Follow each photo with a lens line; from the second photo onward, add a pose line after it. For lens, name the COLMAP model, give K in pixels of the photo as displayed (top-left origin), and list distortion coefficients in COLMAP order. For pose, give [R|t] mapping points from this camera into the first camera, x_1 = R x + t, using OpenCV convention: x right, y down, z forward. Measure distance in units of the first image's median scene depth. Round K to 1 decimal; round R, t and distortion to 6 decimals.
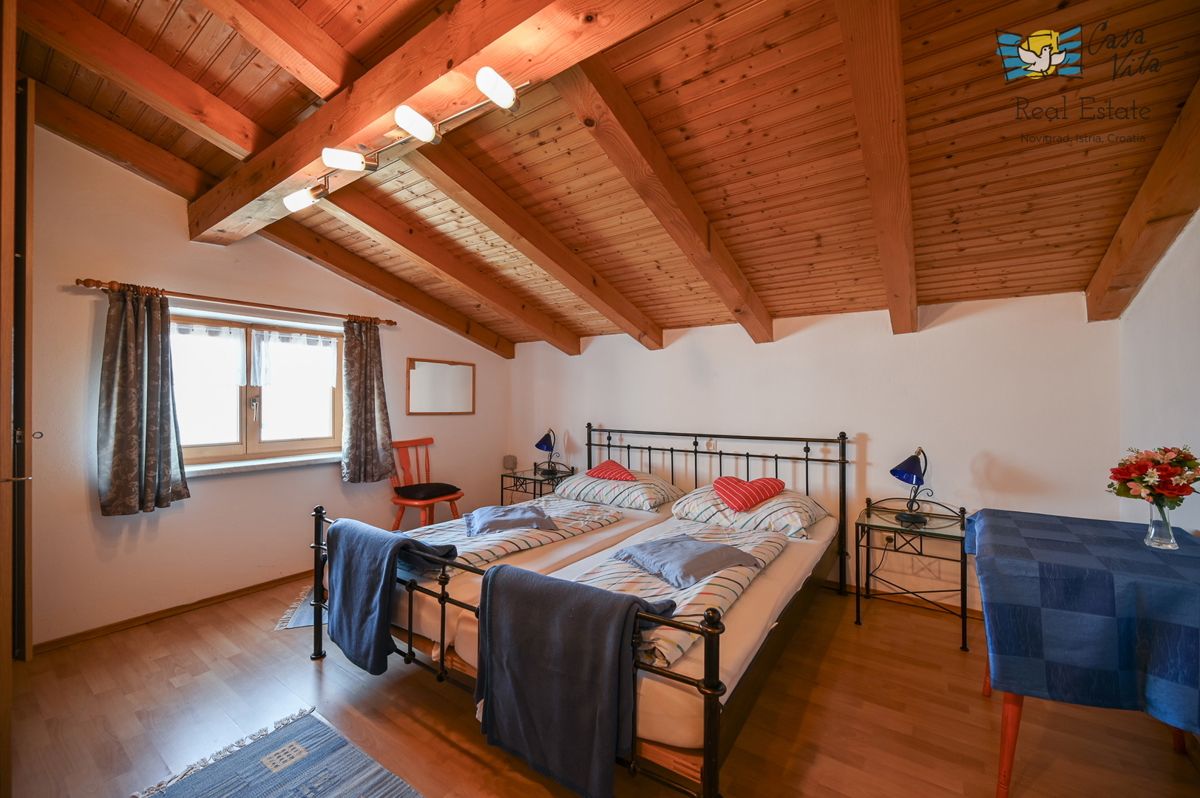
lens RADIAL K [[465.2, 0, 601.9], [0, 465.2, 398.7], [0, 0, 1]] dist [-0.001303, 0.000384]
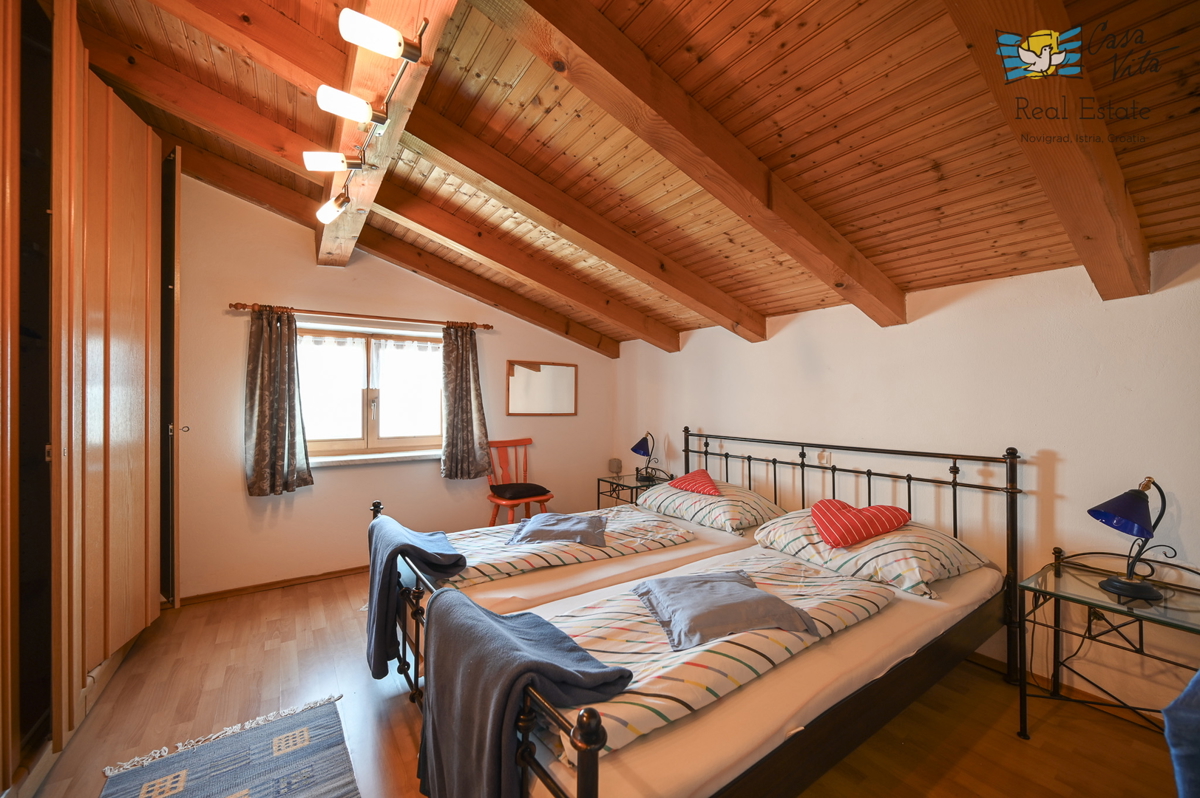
lens RADIAL K [[465.2, 0, 602.6], [0, 465.2, 399.0], [0, 0, 1]] dist [-0.001303, 0.000384]
pose [[0.938236, -0.001158, -0.345994, 0.204149], [0.000626, 0.999998, -0.001649, 0.000048], [0.345995, 0.001331, 0.938235, 0.155333]]
